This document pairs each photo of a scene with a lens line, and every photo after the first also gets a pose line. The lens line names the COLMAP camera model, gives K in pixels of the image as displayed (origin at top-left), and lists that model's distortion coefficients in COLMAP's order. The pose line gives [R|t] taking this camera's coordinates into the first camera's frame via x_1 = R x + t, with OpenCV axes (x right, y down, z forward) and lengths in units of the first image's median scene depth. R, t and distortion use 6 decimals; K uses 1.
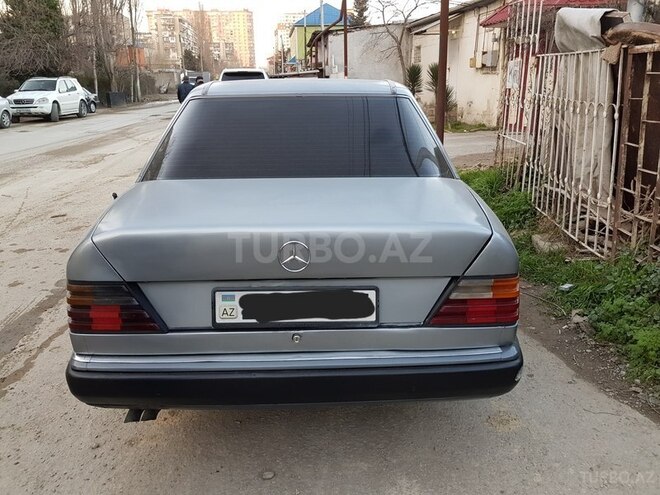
lens RADIAL K [[538.3, 0, 341.6], [0, 538.3, 245.2], [0, 0, 1]] dist [0.059217, -0.103696]
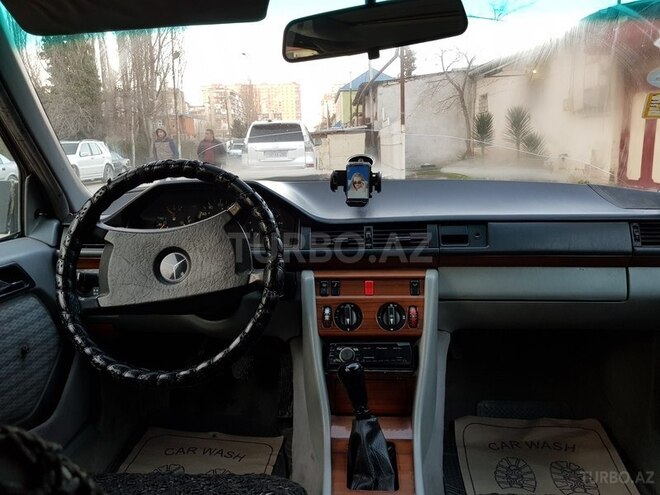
lens RADIAL K [[502.9, 0, 327.8], [0, 502.9, 255.2], [0, 0, 1]] dist [0.042724, -0.094548]
pose [[0.994053, 0.000248, -0.108899, -0.016502], [-0.010159, 0.995848, -0.090467, -0.042960], [0.108424, 0.091036, 0.989928, 0.216665]]
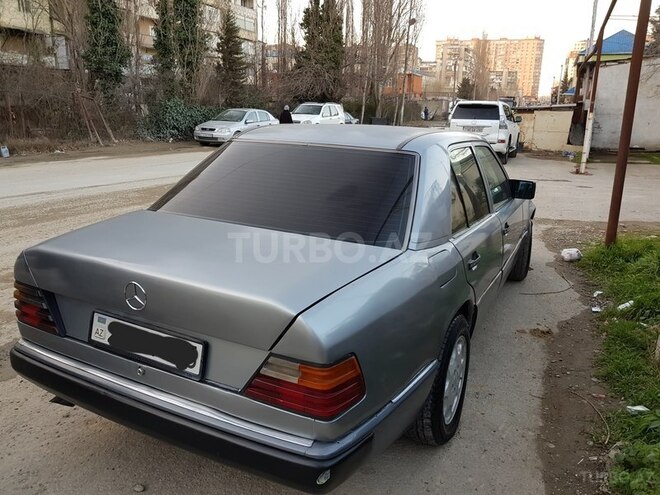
lens RADIAL K [[545.6, 0, 330.0], [0, 545.6, 247.5], [0, 0, 1]] dist [0.056918, -0.125024]
pose [[0.864618, 0.159640, -0.476394, 0.081592], [-0.180424, 0.983587, 0.002145, -0.015916], [0.468918, 0.084098, 0.879229, 0.020805]]
